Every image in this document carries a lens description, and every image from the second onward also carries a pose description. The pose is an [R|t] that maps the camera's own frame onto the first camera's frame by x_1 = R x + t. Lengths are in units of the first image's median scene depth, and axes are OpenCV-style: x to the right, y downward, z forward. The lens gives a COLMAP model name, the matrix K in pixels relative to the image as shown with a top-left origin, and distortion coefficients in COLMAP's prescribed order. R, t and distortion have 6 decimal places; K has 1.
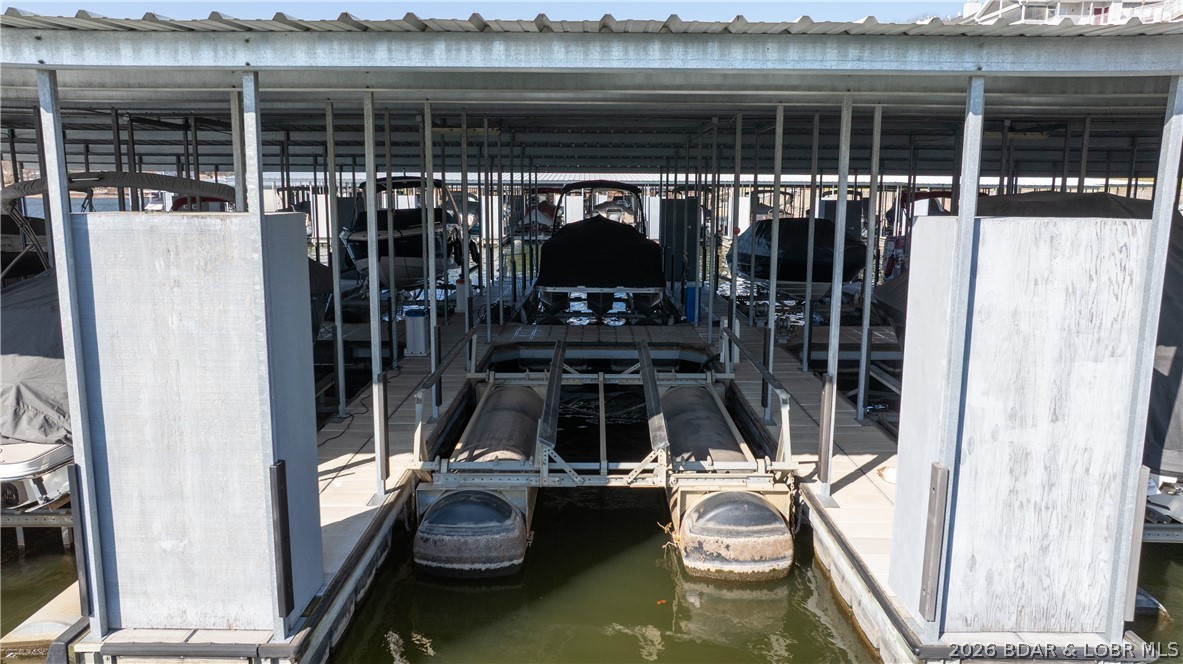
lens RADIAL K [[822.3, 0, 595.7], [0, 822.3, 335.7], [0, 0, 1]] dist [0.007565, 0.006991]
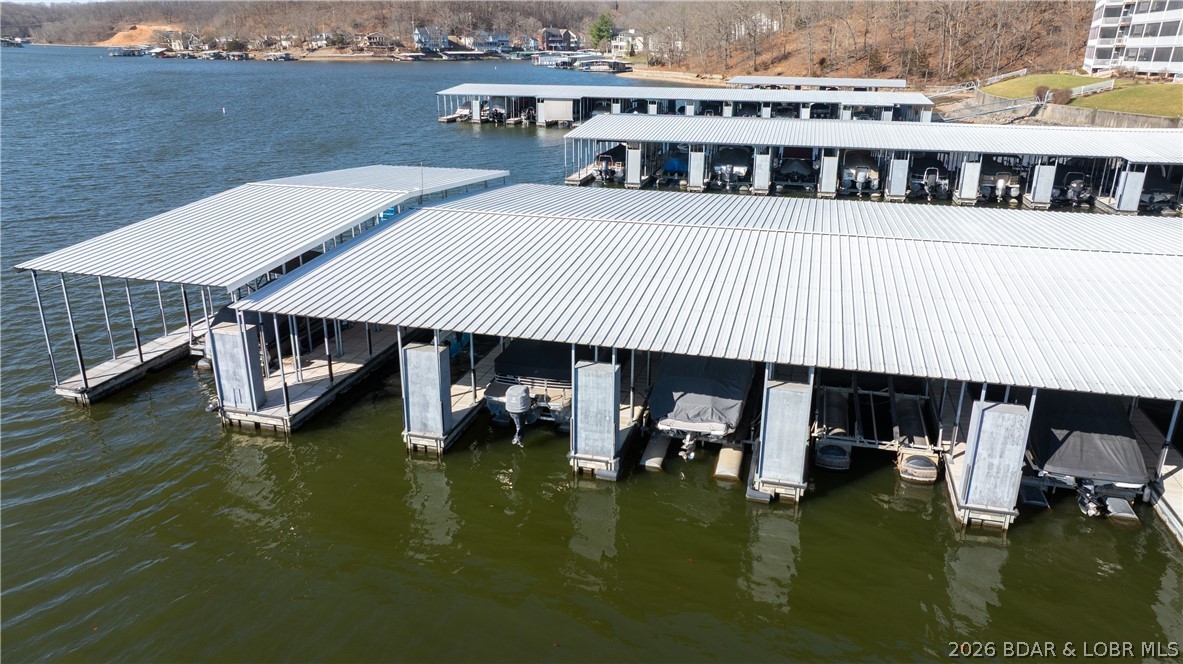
lens RADIAL K [[898.5, 0, 593.3], [0, 898.5, 326.9], [0, 0, 1]] dist [-0.011195, -0.001927]
pose [[0.972396, 0.087965, -0.216122, -0.345975], [-0.047327, 0.981320, 0.186471, -0.869332], [0.228488, -0.171095, 0.958394, -2.478052]]
